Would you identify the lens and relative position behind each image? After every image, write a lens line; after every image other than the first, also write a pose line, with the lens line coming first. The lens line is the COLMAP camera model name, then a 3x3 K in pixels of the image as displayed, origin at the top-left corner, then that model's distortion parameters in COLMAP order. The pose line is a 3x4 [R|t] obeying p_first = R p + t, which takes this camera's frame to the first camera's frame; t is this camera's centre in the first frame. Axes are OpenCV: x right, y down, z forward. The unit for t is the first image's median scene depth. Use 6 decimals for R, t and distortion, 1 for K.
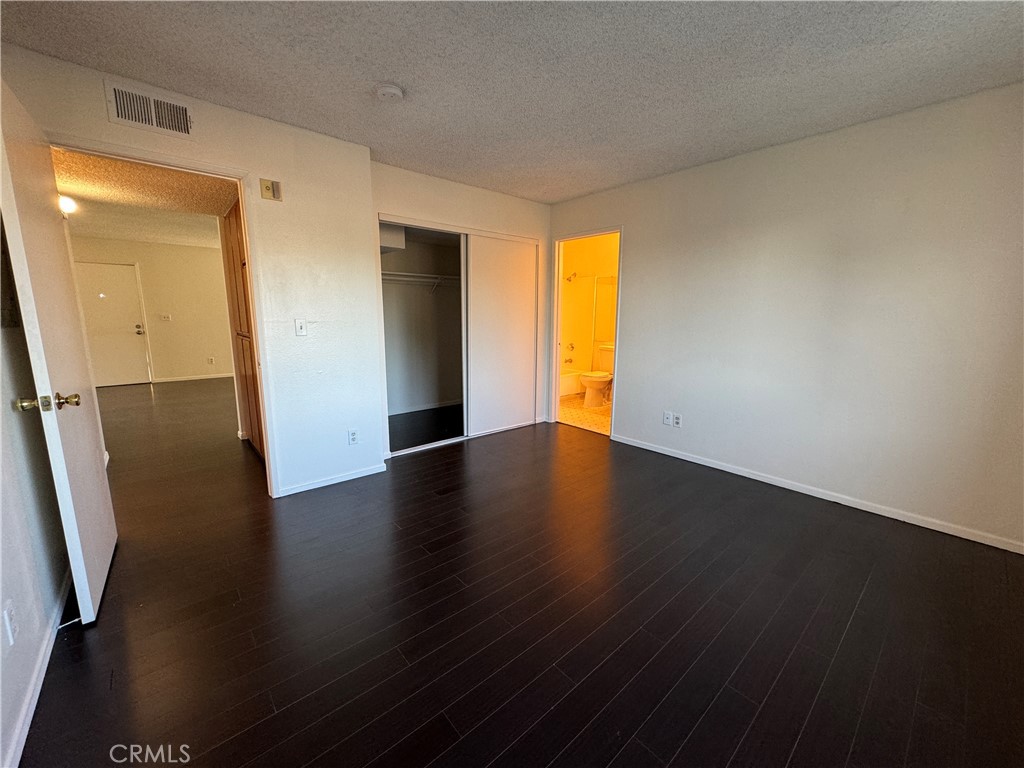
lens RADIAL K [[405.3, 0, 509.1], [0, 405.3, 385.2], [0, 0, 1]] dist [-0.001851, 0.000602]
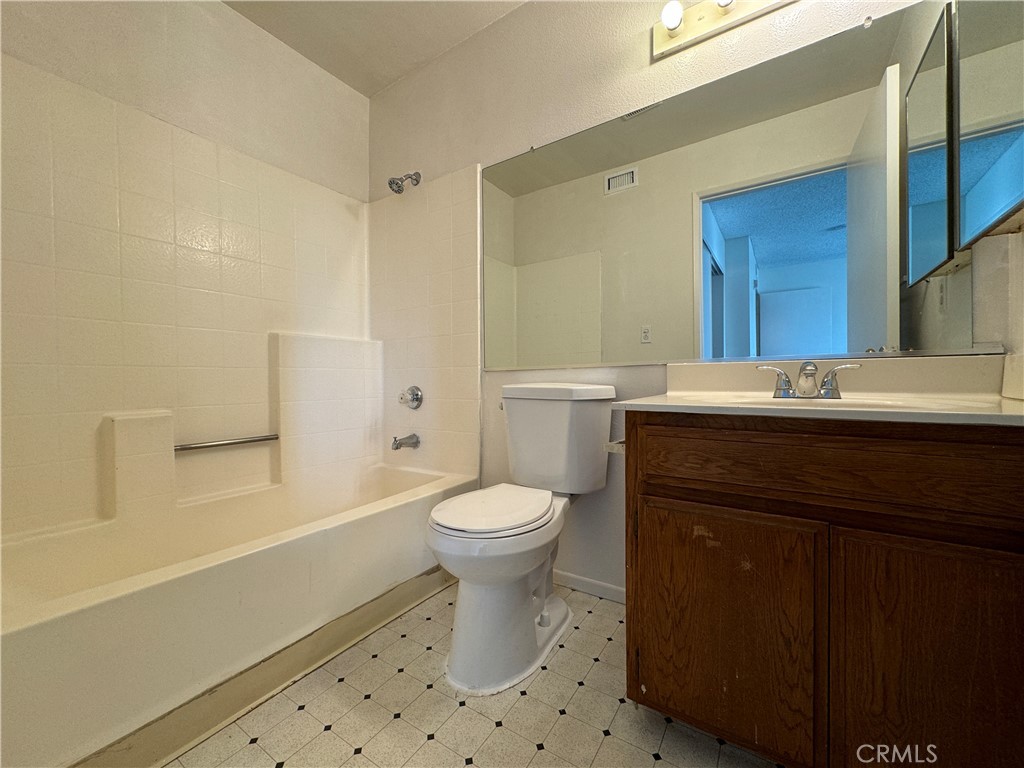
lens RADIAL K [[405.3, 0, 514.4], [0, 405.3, 383.9], [0, 0, 1]] dist [-0.001851, 0.000602]
pose [[0.964568, -0.022899, 0.262840, 0.149372], [0.067818, 0.984271, -0.163130, -0.049030], [-0.254971, 0.175175, 0.950949, 0.696840]]
